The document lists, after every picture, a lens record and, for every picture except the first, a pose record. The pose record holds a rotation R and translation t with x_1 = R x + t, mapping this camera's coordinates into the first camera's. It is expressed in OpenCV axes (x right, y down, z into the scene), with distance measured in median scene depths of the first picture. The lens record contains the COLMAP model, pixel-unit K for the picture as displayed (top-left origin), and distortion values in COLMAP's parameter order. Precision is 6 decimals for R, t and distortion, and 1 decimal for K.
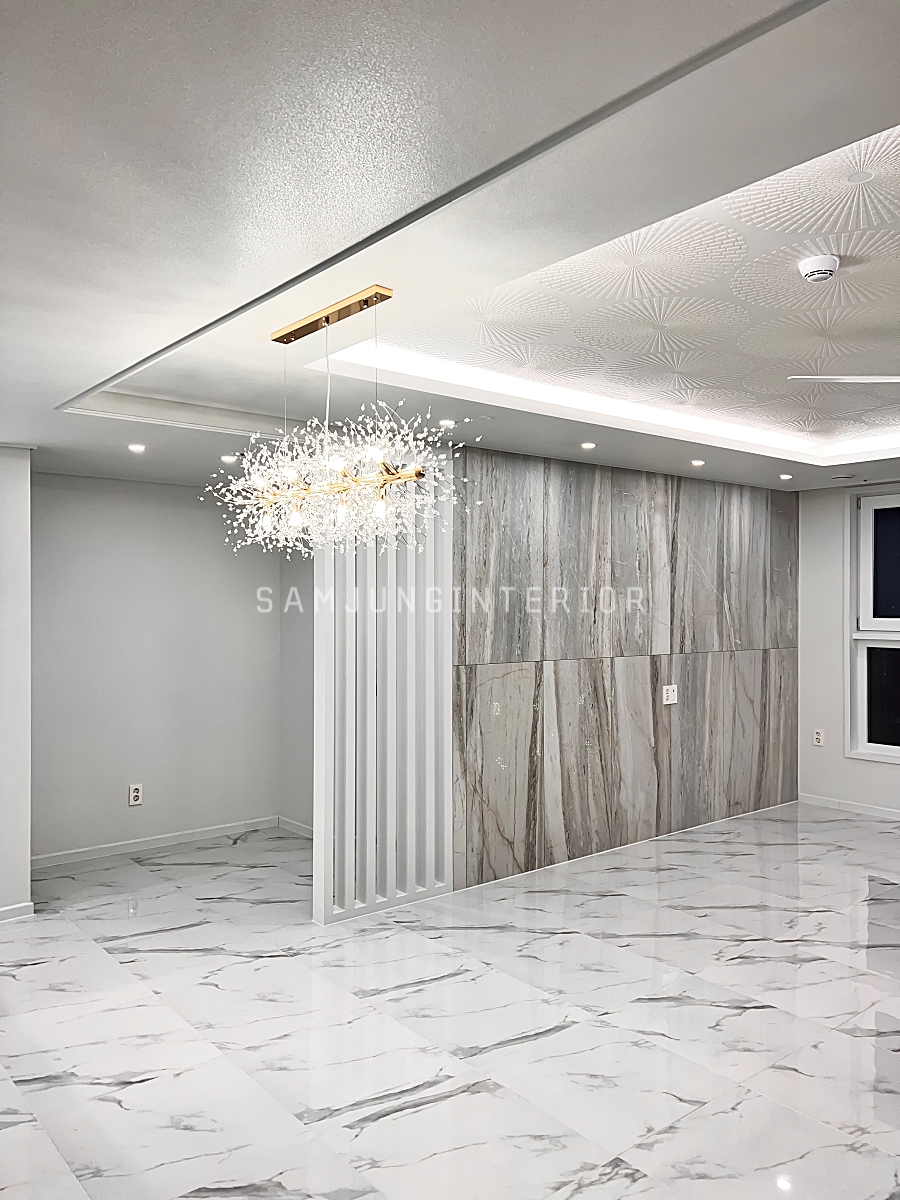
lens RADIAL K [[906.2, 0, 445.9], [0, 906.2, 597.8], [0, 0, 1]] dist [0.055765, -0.052867]
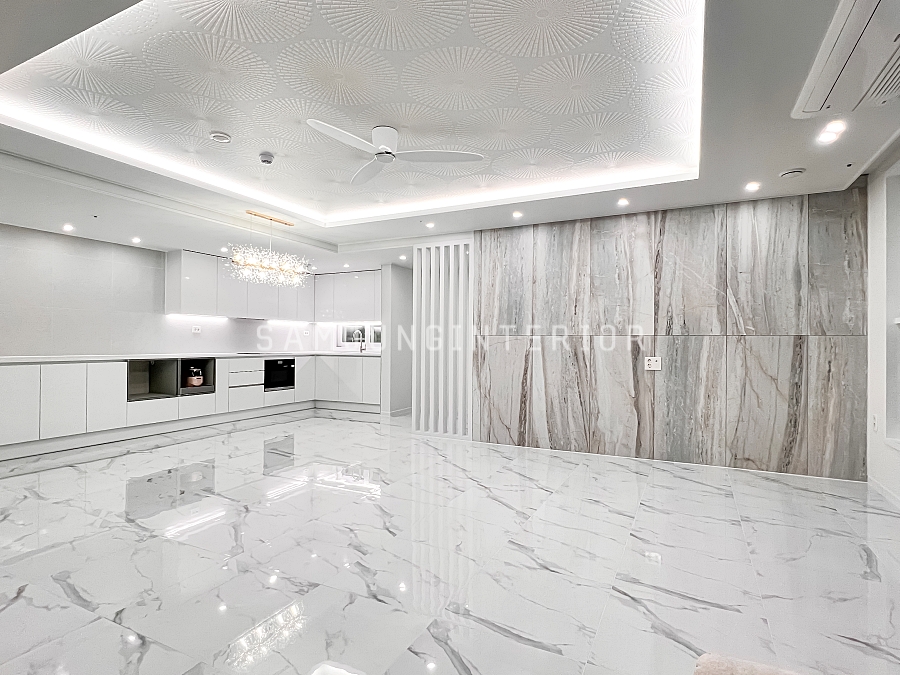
lens RADIAL K [[481.0, 0, 450.2], [0, 481.0, 340.9], [0, 0, 1]] dist [-0.005542, 0.001974]
pose [[0.402769, 0.000383, -0.915301, 0.946454], [0.000792, 0.999999, 0.000767, 0.081106], [0.915301, -0.001034, 0.402769, 0.466815]]
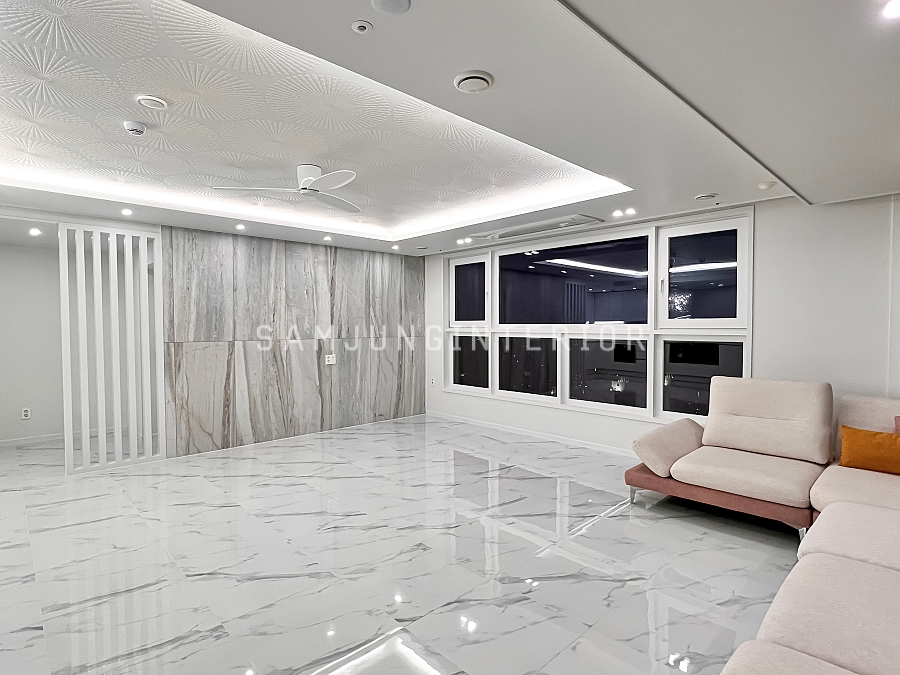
lens RADIAL K [[481.0, 0, 455.2], [0, 481.0, 341.2], [0, 0, 1]] dist [-0.005542, 0.001974]
pose [[0.996973, -0.004553, 0.077618, 0.503241], [0.001216, 0.999075, 0.042994, 0.027705], [-0.077742, -0.042769, 0.996056, -0.046768]]
